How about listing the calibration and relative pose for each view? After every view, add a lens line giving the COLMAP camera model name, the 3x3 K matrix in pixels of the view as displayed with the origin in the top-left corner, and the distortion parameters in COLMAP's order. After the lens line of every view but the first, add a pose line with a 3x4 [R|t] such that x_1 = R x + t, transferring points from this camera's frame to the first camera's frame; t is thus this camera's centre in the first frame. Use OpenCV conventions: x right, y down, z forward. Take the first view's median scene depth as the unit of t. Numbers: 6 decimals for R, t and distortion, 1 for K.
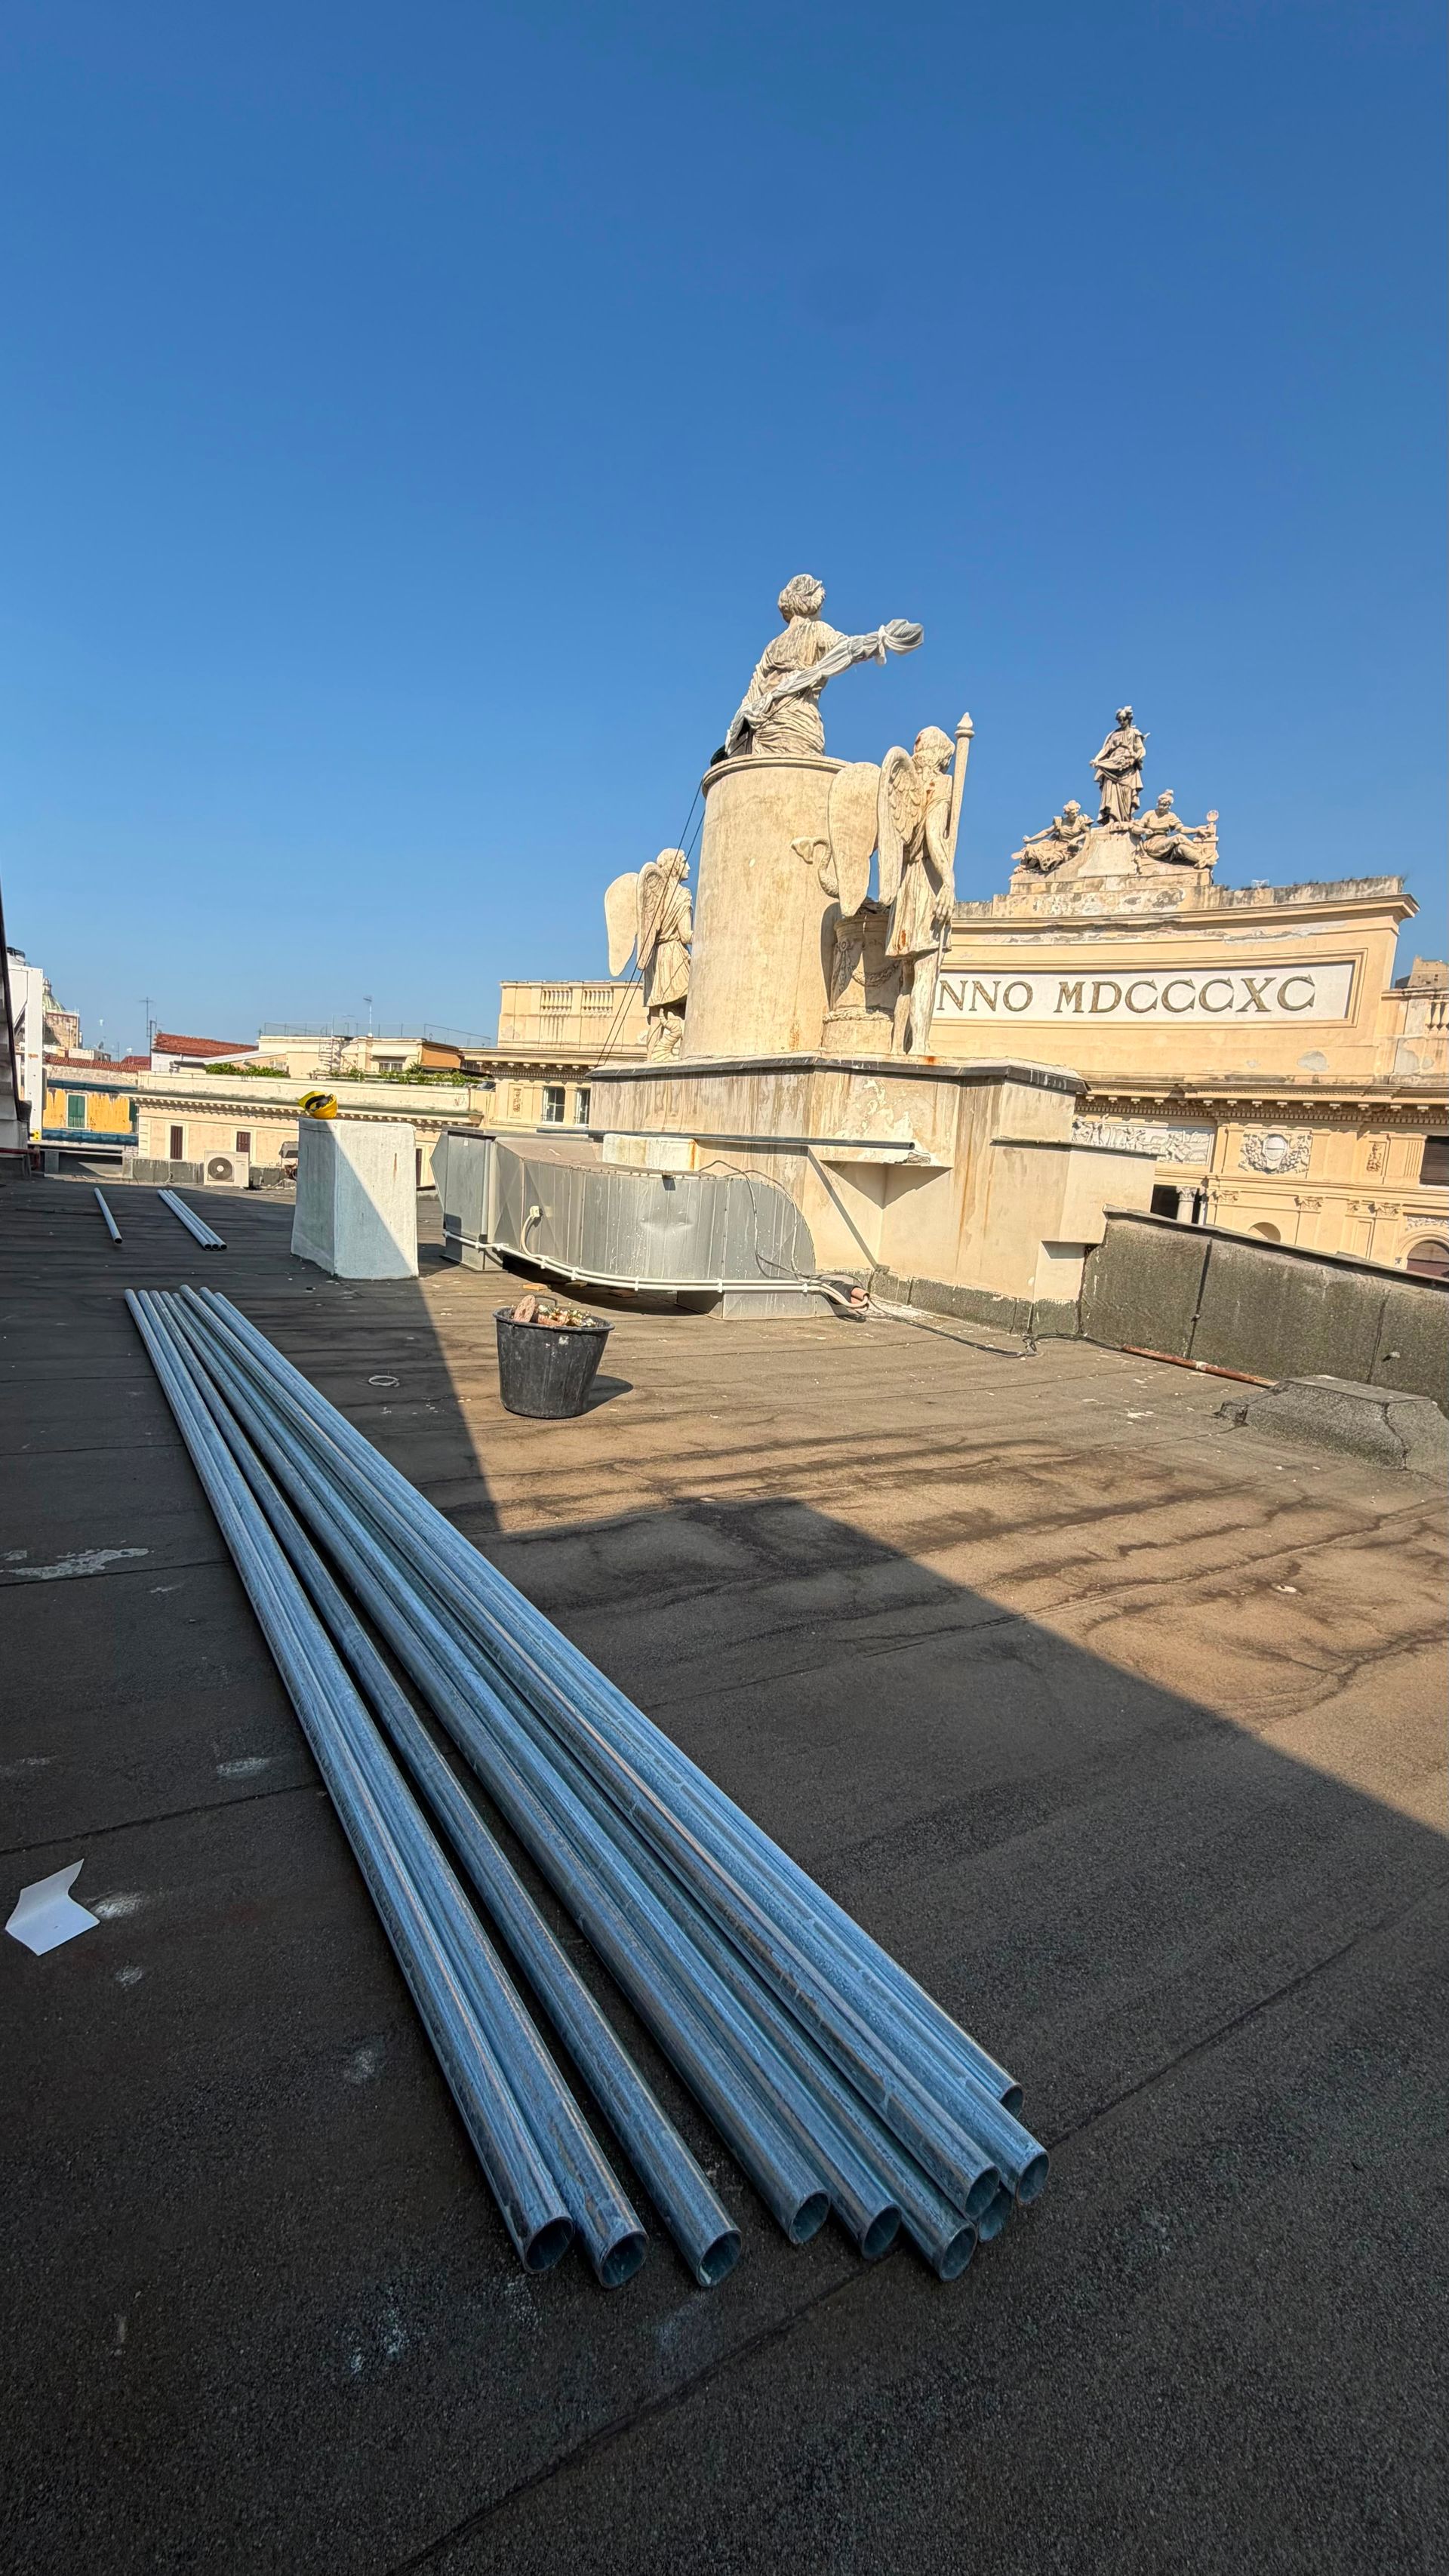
lens RADIAL K [[1027.9, 0, 720.0], [0, 1027.9, 1278.7], [0, 0, 1]] dist [-0.001571, -0.000086]
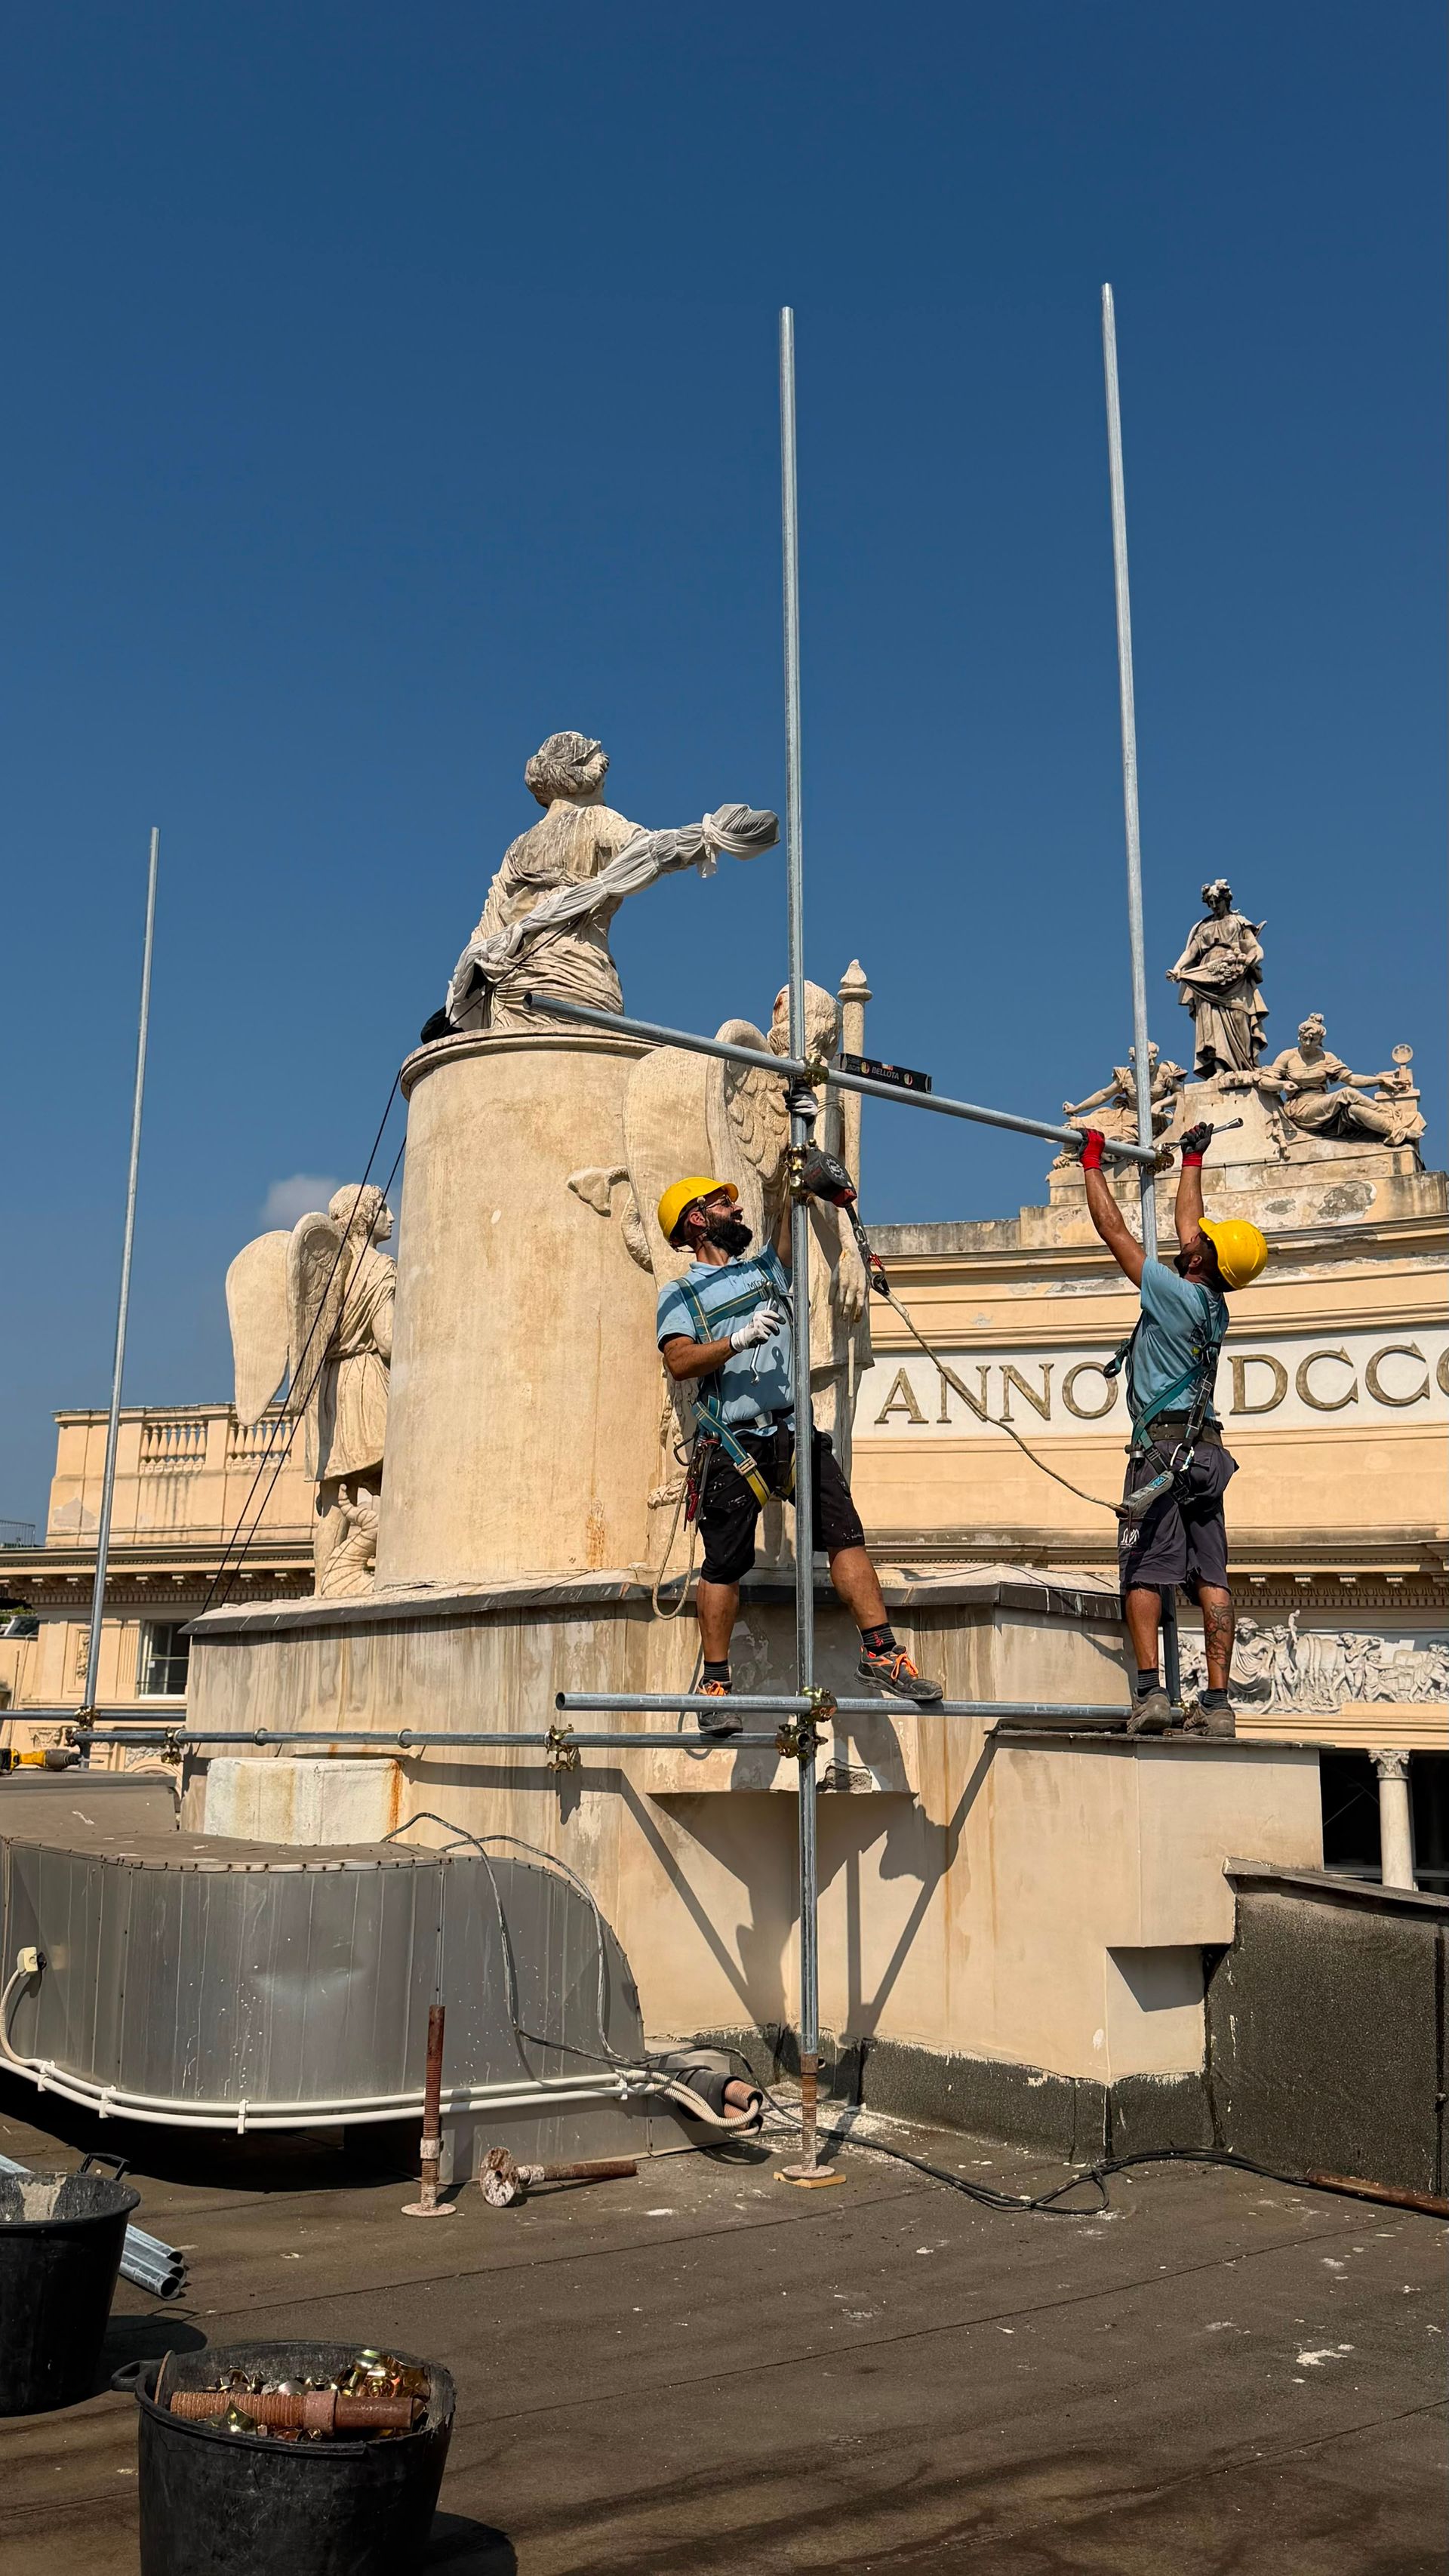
lens RADIAL K [[2110.4, 0, 724.1], [0, 2110.4, 1302.5], [0, 0, 1]] dist [0.198193, -0.427667]
pose [[0.994463, -0.045881, 0.094545, 0.033808], [0.072891, 0.949218, -0.306060, -0.017693], [-0.075701, 0.311257, 0.947306, -0.017499]]
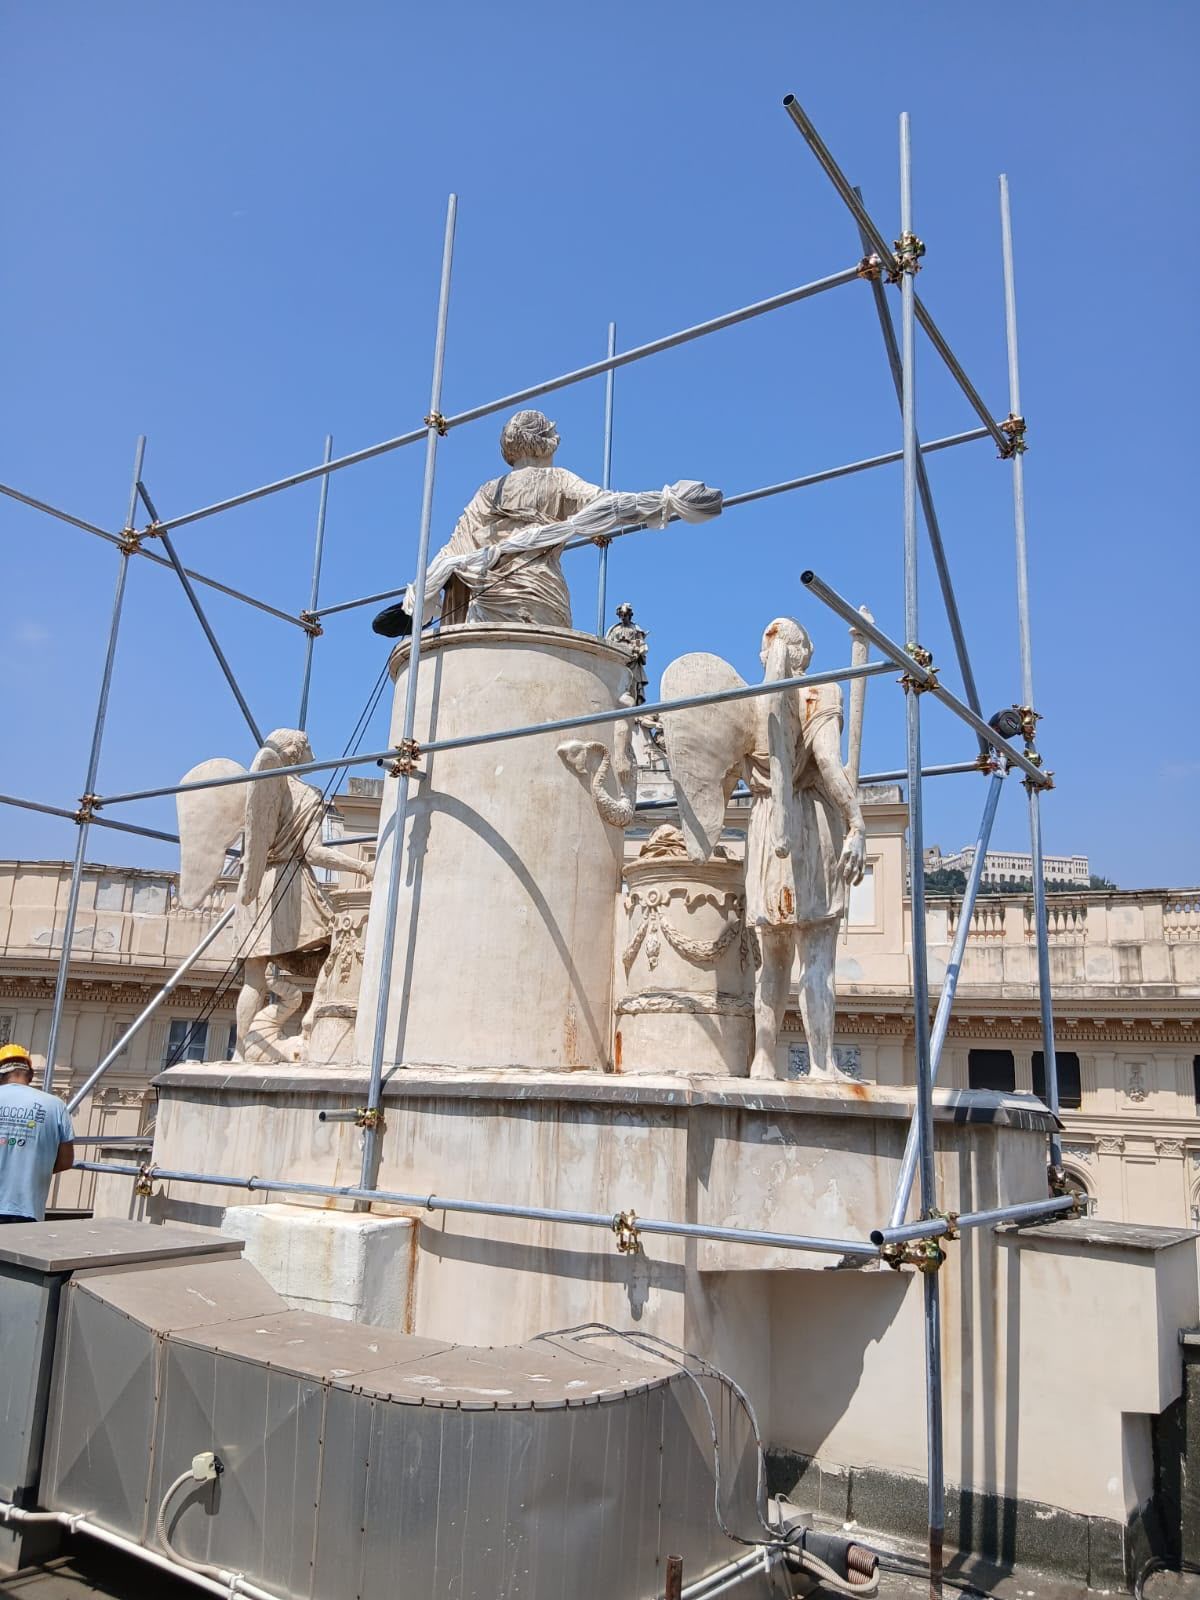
lens RADIAL K [[1212.7, 0, 603.5], [0, 1212.7, 794.5], [0, 0, 1]] dist [0.114303, -0.202362]
pose [[0.923987, 0.049710, 0.379178, -0.159548], [0.076757, 0.947232, -0.311223, -0.110833], [-0.374641, 0.316671, 0.871415, 0.233799]]
